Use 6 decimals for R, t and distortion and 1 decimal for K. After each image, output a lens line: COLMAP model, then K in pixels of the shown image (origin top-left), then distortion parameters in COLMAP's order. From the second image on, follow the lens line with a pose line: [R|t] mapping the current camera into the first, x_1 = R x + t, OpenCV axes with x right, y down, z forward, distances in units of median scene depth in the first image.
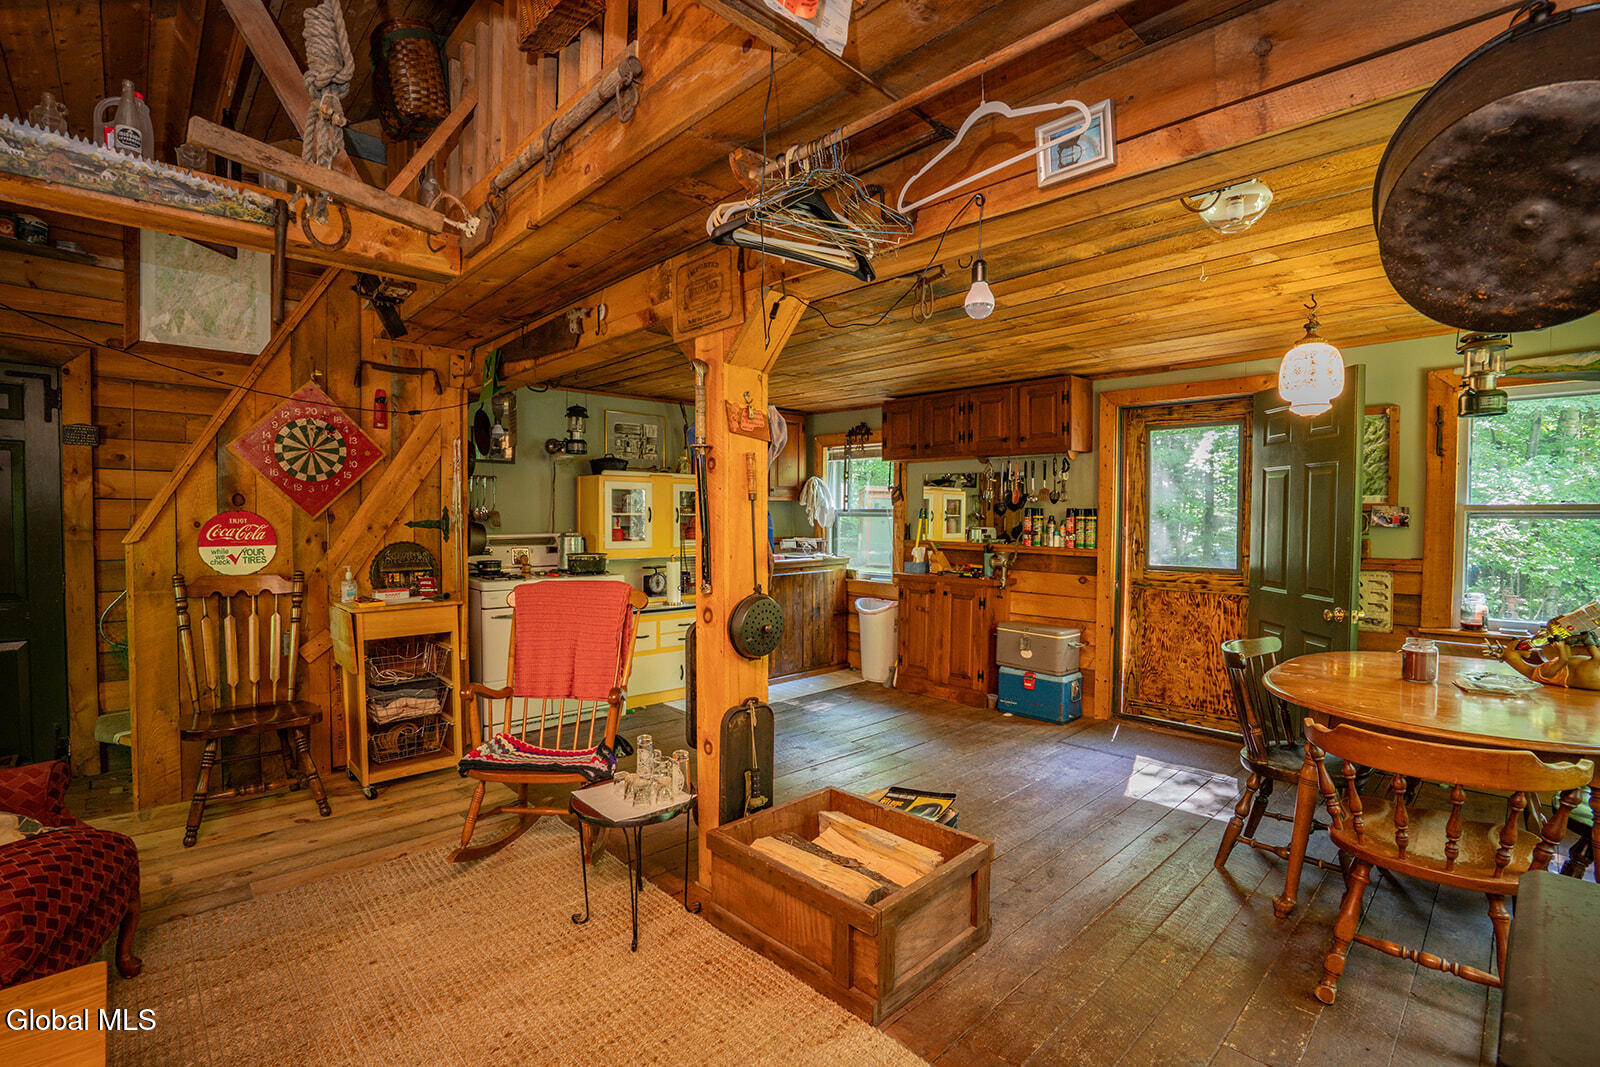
lens RADIAL K [[741.2, 0, 800.3], [0, 741.2, 532.3], [0, 0, 1]] dist [-0.025811, 0.000032]
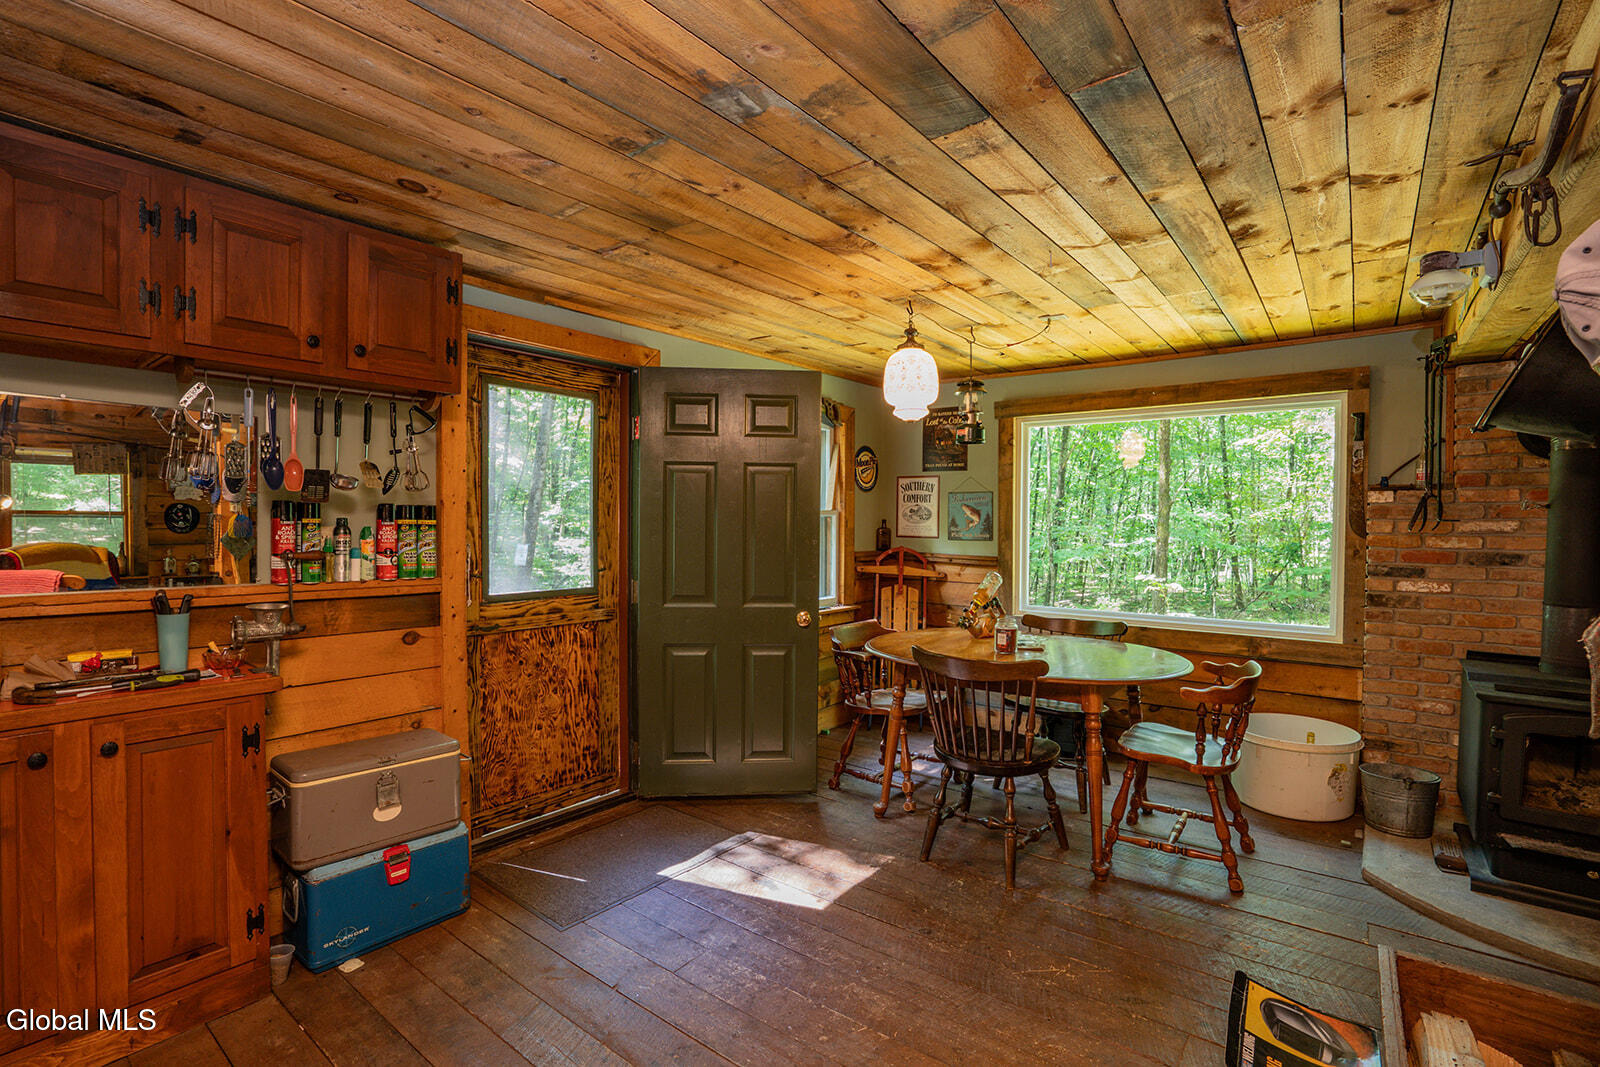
lens RADIAL K [[741.2, 0, 800.2], [0, 741.2, 534.8], [0, 0, 1]] dist [-0.025811, 0.000032]
pose [[-0.138522, -0.023715, 0.990075, -0.192367], [0.016452, 0.999520, 0.026243, -0.020531], [-0.990223, 0.019924, -0.138065, 0.823534]]
